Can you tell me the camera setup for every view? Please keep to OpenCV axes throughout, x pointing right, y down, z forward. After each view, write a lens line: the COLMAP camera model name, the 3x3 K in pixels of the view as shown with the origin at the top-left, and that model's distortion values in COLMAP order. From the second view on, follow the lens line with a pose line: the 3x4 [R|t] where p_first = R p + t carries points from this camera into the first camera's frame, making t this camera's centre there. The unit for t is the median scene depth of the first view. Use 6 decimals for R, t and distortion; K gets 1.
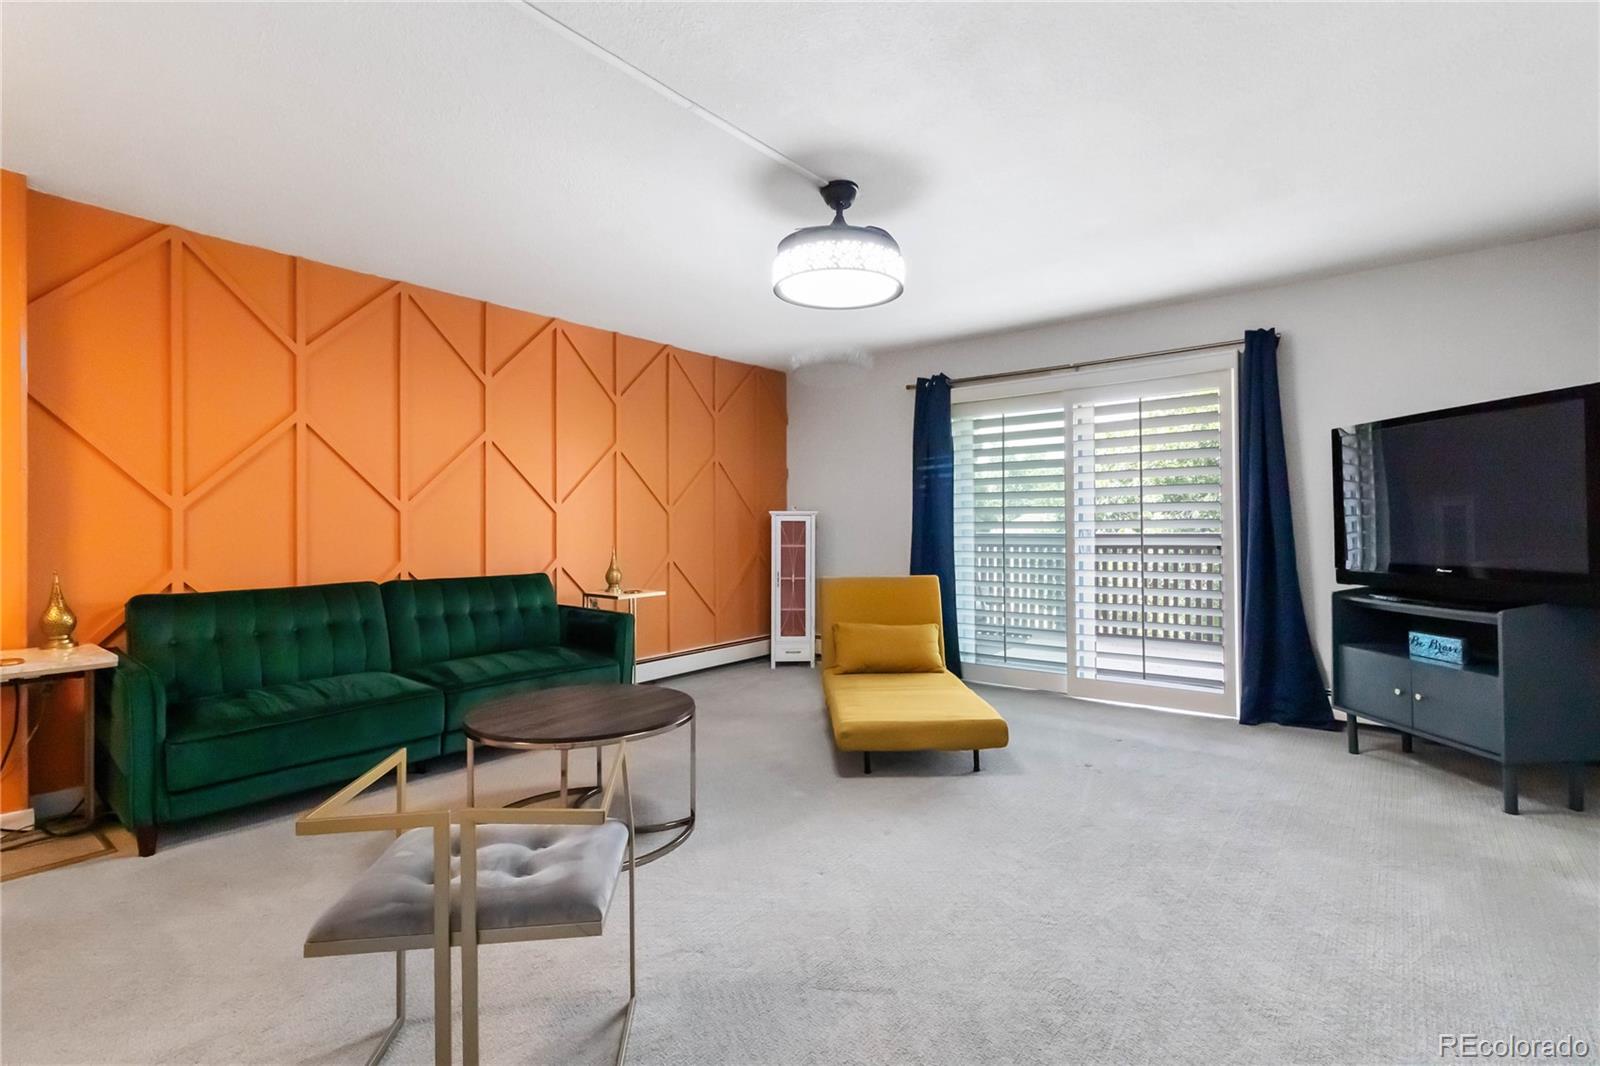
lens RADIAL K [[739.8, 0, 800.0], [0, 739.8, 533.0], [0, 0, 1]] dist [0.001399, 0.000056]
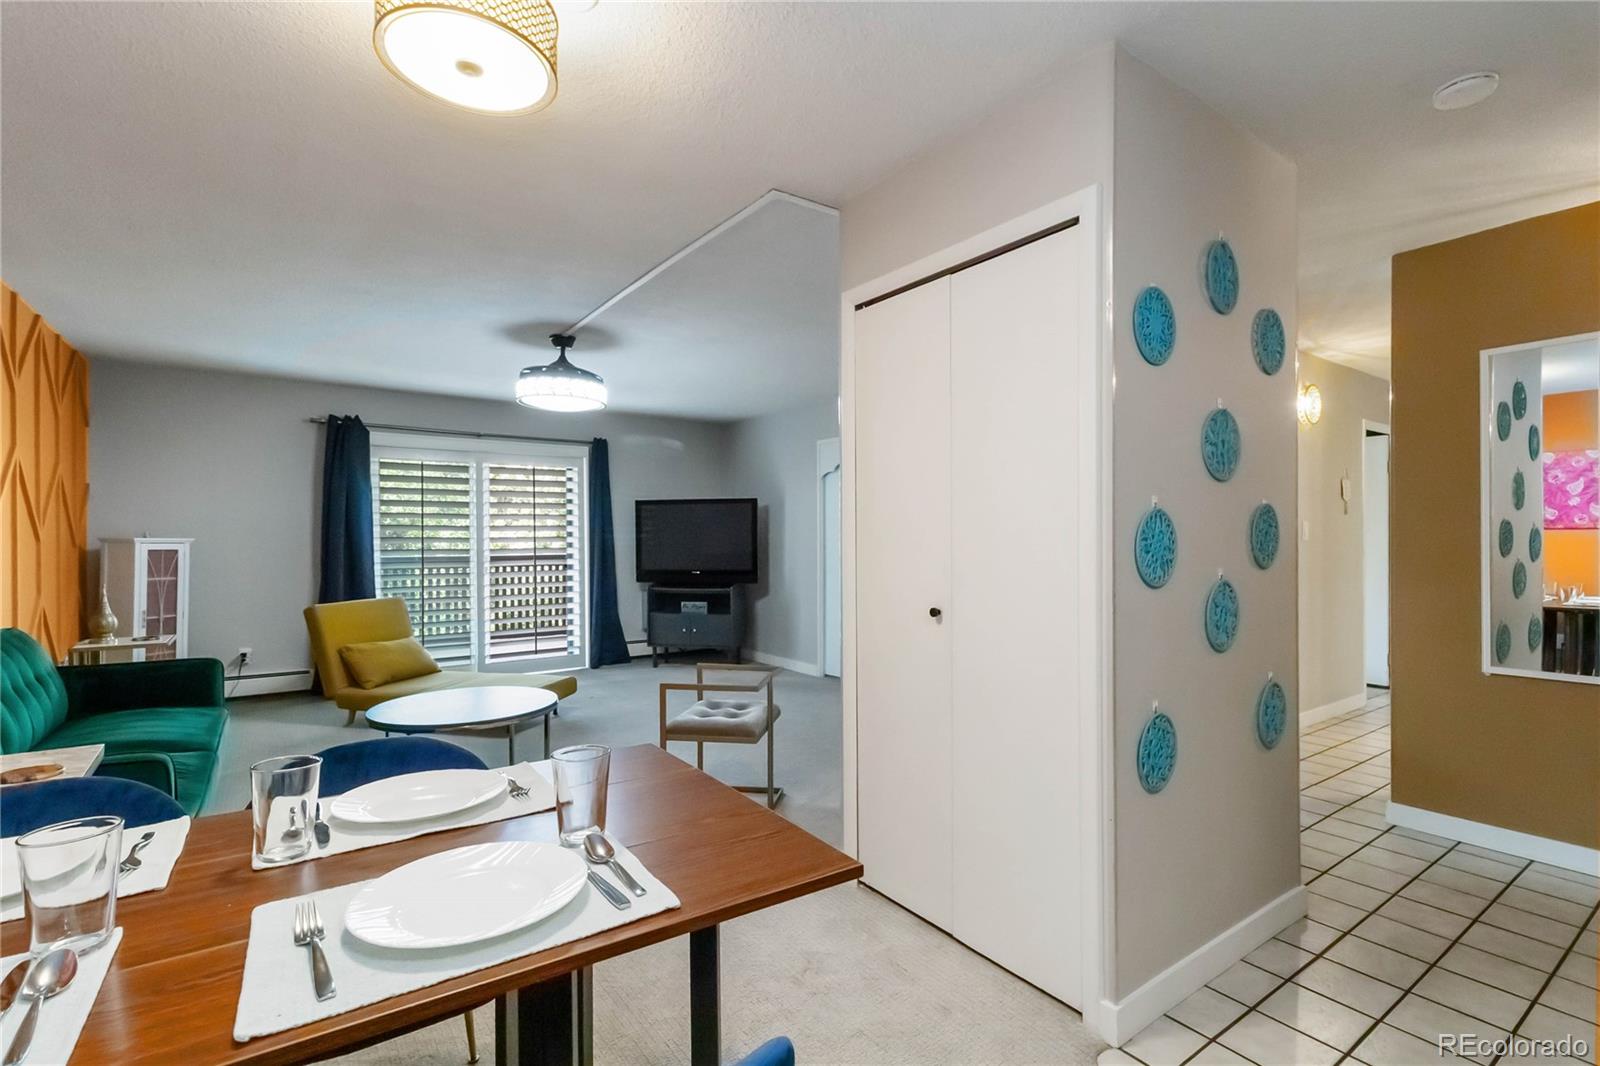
lens RADIAL K [[739.8, 0, 800.0], [0, 739.8, 533.0], [0, 0, 1]] dist [0.001399, 0.000056]
pose [[0.276749, 0.014001, 0.960840, -0.804001], [0.011755, 0.999770, -0.017954, -0.014678], [-0.960870, 0.016264, 0.276521, 0.066612]]
